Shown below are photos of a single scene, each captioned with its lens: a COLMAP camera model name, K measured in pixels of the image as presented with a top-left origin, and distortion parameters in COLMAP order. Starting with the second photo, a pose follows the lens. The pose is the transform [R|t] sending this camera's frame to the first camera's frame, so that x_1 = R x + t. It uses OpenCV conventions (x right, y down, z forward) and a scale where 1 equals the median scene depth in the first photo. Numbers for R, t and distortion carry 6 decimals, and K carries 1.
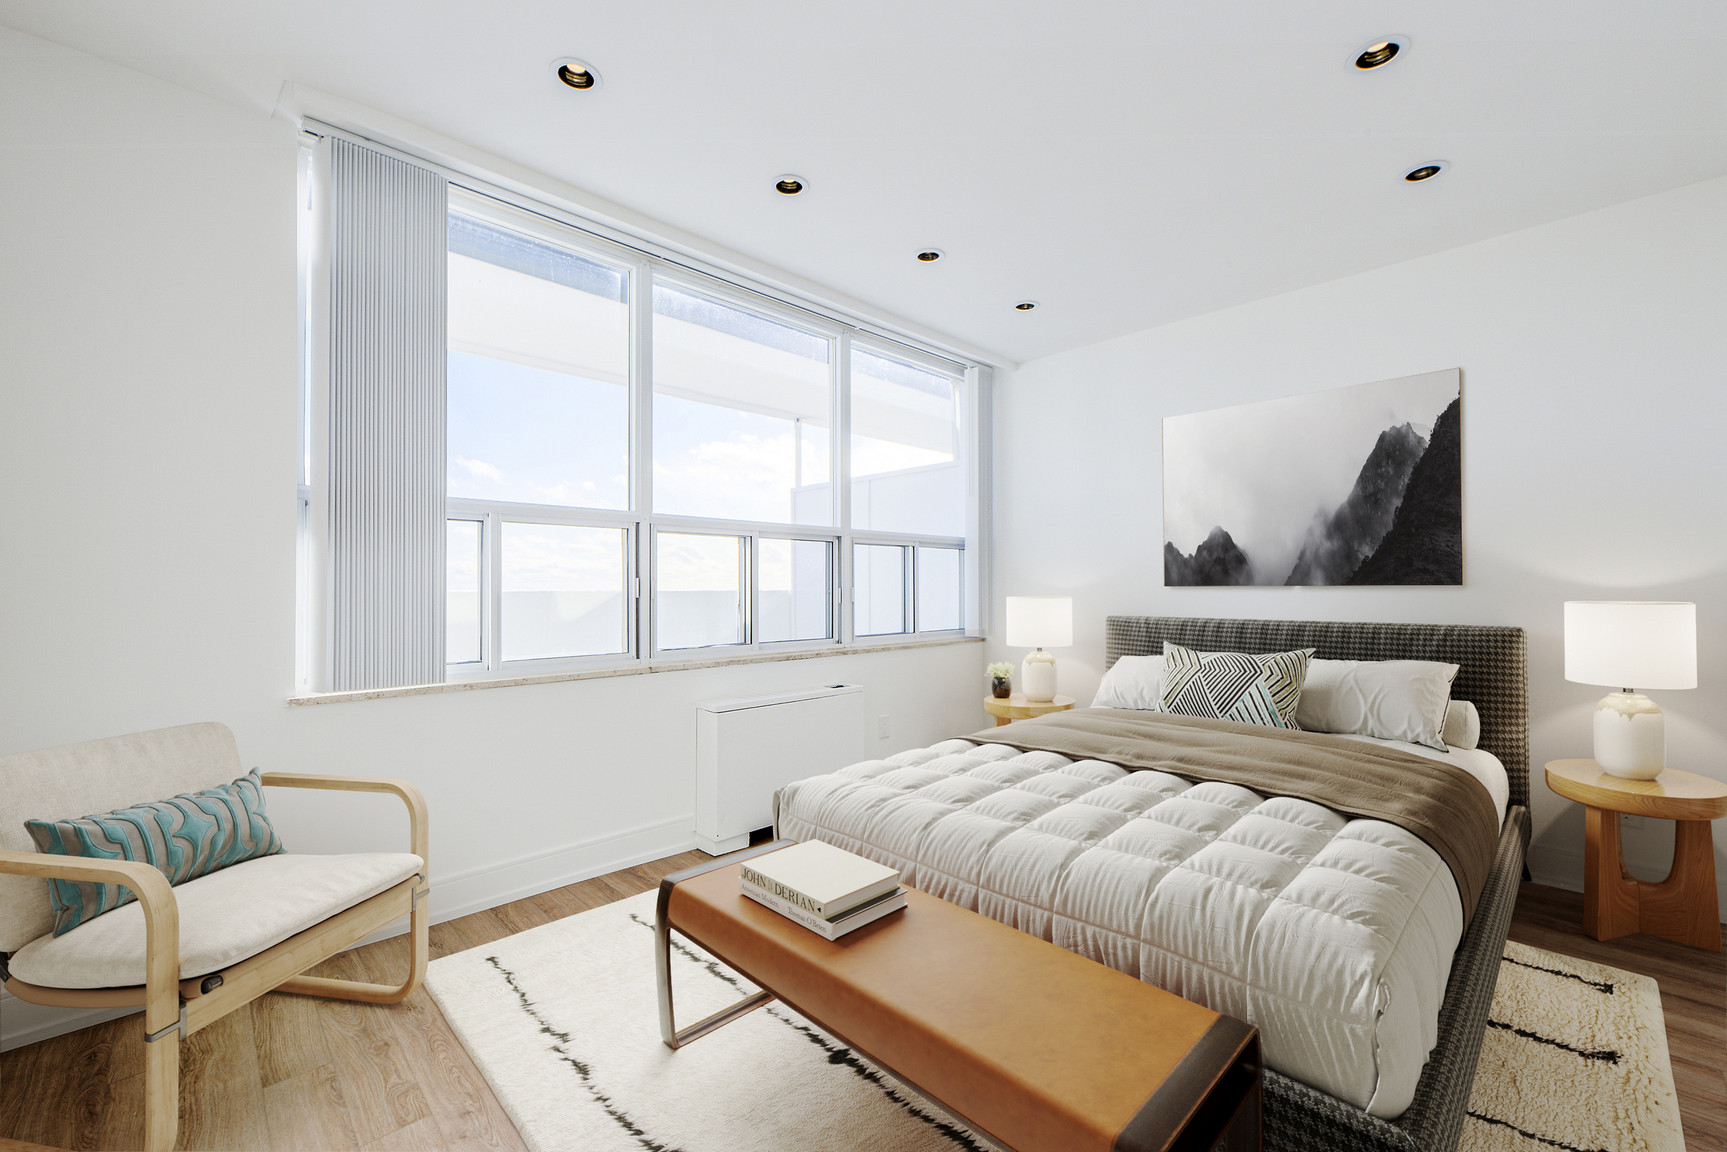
lens RADIAL K [[686.8, 0, 859.9], [0, 686.8, 579.8], [0, 0, 1]] dist [-0.009743, 0.002050]
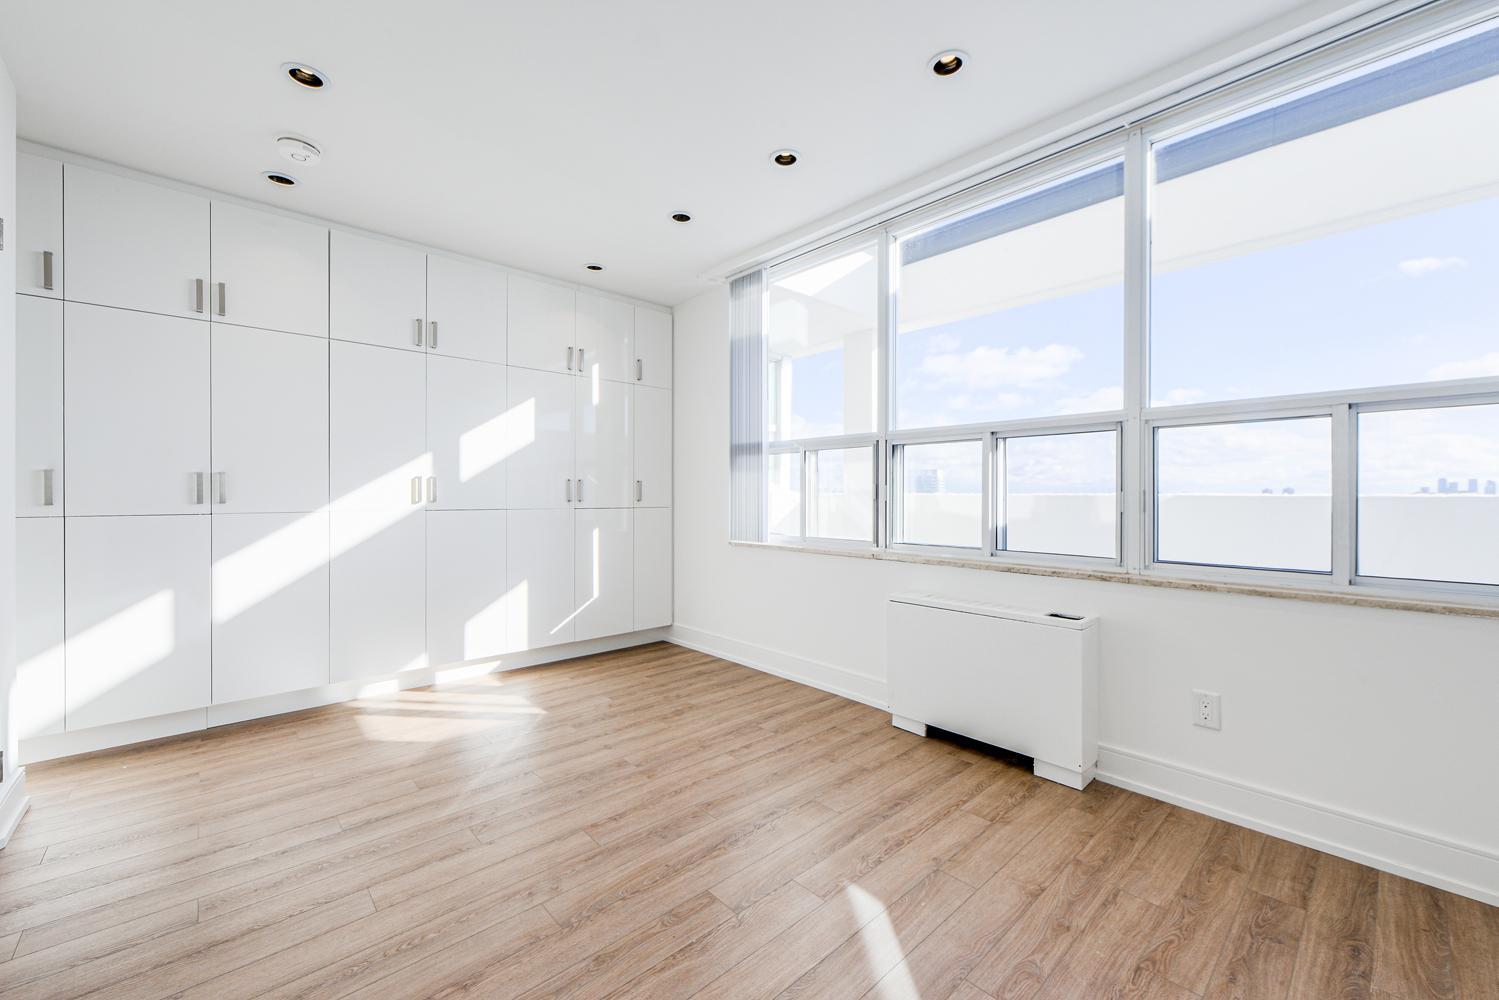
lens RADIAL K [[596.2, 0, 751.0], [0, 596.2, 501.0], [0, 0, 1]] dist [-0.009743, 0.002050]
pose [[-0.018431, 0.019595, -0.999638, 0.747002], [0.013358, 0.999724, 0.019350, 0.003380], [0.999741, -0.012997, -0.018688, 0.745583]]
